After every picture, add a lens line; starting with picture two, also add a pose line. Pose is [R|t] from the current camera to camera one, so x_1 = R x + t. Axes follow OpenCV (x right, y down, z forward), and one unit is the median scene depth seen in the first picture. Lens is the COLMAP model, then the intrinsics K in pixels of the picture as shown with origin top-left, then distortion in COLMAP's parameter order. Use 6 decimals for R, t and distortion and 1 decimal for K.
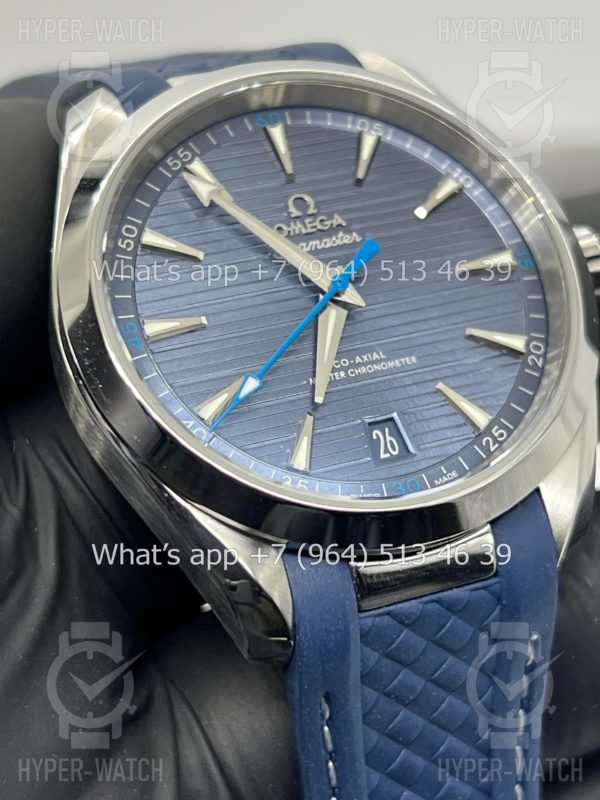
lens RADIAL K [[1805.2, 0, 300.0], [0, 1805.2, 400.0], [0, 0, 1]] dist [0.258293, 0.307062]
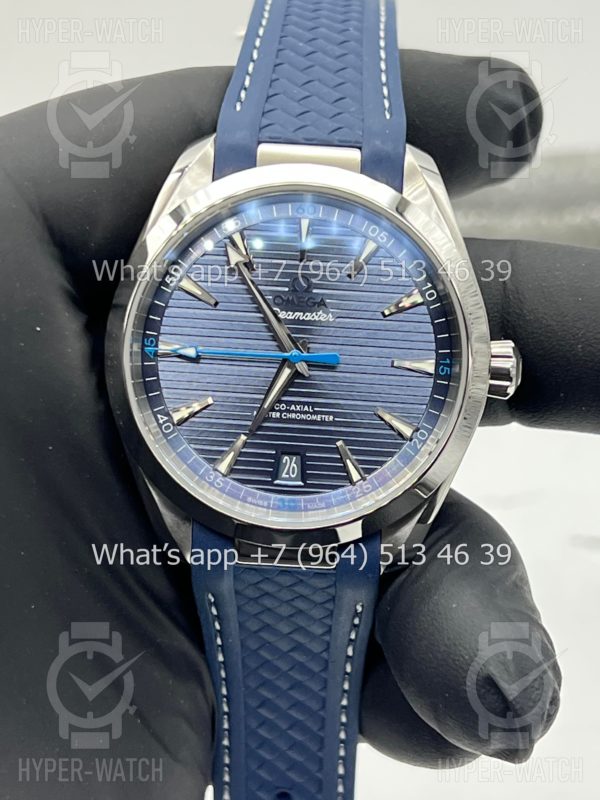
lens RADIAL K [[1805.2, 0, 300.0], [0, 1805.2, 400.0], [0, 0, 1]] dist [0.258293, 0.307062]
pose [[0.891658, 0.380034, -0.246007, 0.395490], [-0.239098, 0.856768, 0.456925, -0.698536], [0.384418, -0.348602, 0.854810, -0.249467]]
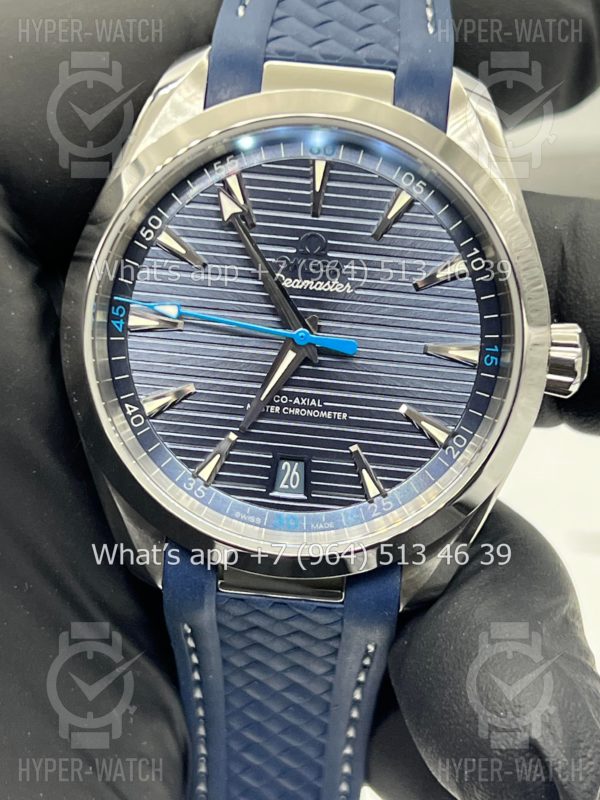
lens RADIAL K [[1805.2, 0, 300.0], [0, 1805.2, 400.0], [0, 0, 1]] dist [0.258293, 0.307062]
pose [[0.876922, 0.422269, -0.229557, 0.299156], [-0.266157, 0.824337, 0.499630, -0.601043], [0.400211, -0.377038, 0.835269, 0.034105]]
